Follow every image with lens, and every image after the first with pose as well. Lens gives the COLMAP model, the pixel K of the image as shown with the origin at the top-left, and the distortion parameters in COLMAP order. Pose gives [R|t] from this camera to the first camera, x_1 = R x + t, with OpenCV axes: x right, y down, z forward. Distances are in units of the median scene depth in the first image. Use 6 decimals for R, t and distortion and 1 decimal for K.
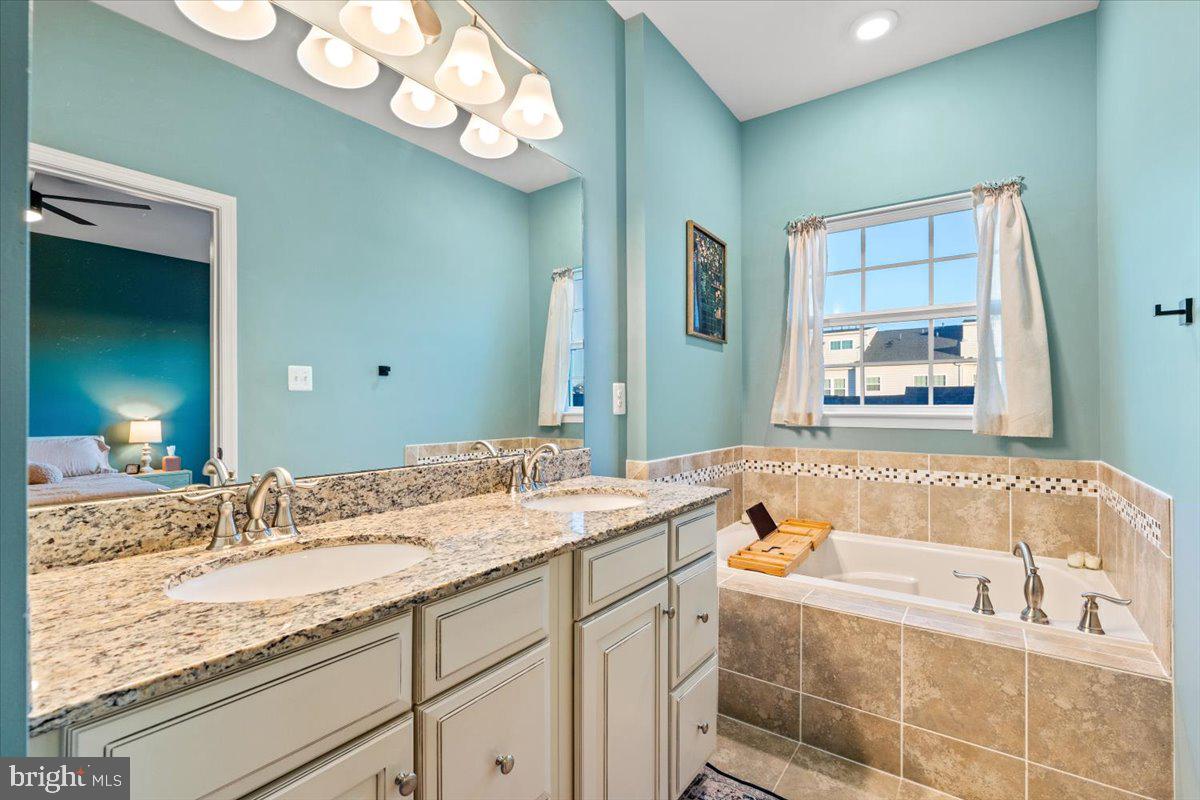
lens RADIAL K [[544.1, 0, 598.0], [0, 544.1, 400.8], [0, 0, 1]] dist [-0.002168, -0.000108]
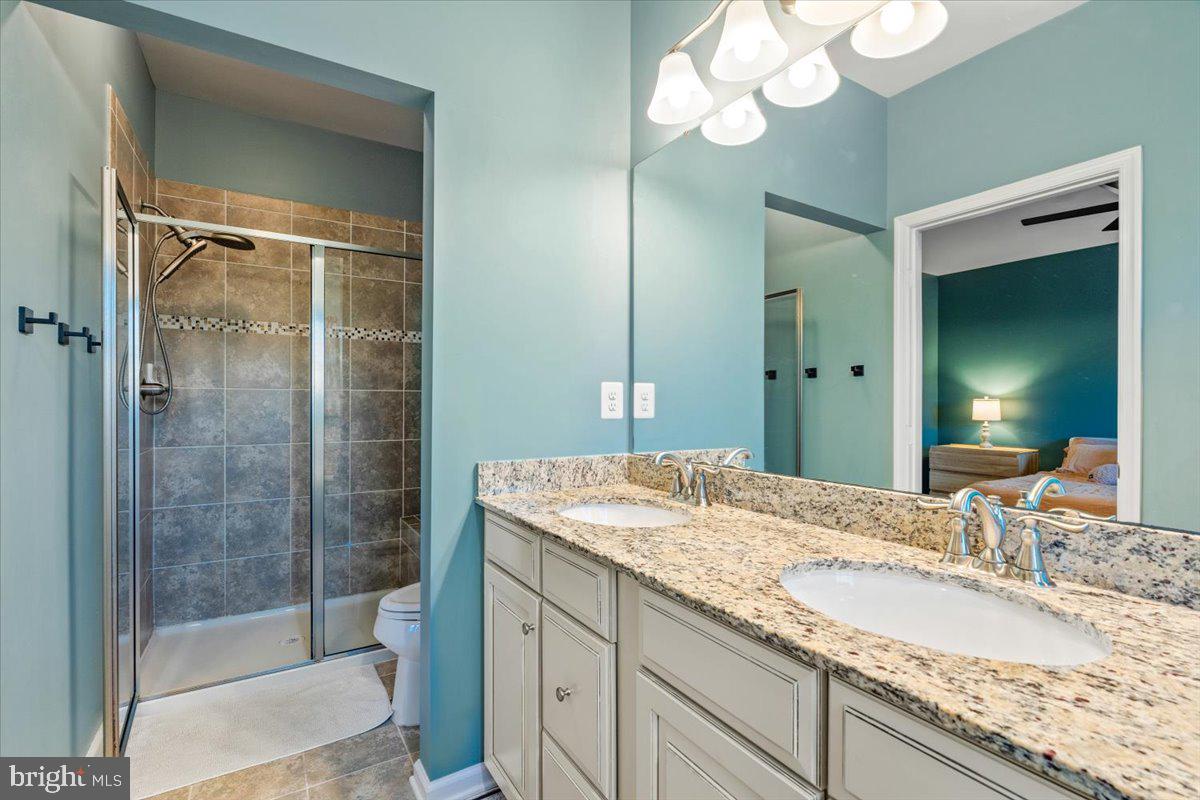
lens RADIAL K [[544.1, 0, 598.0], [0, 544.1, 400.8], [0, 0, 1]] dist [-0.002168, -0.000108]
pose [[-0.378665, -0.003725, -0.925526, 0.694190], [0.003748, 0.999978, -0.005559, -0.007675], [0.925526, -0.005574, -0.378642, 1.112617]]
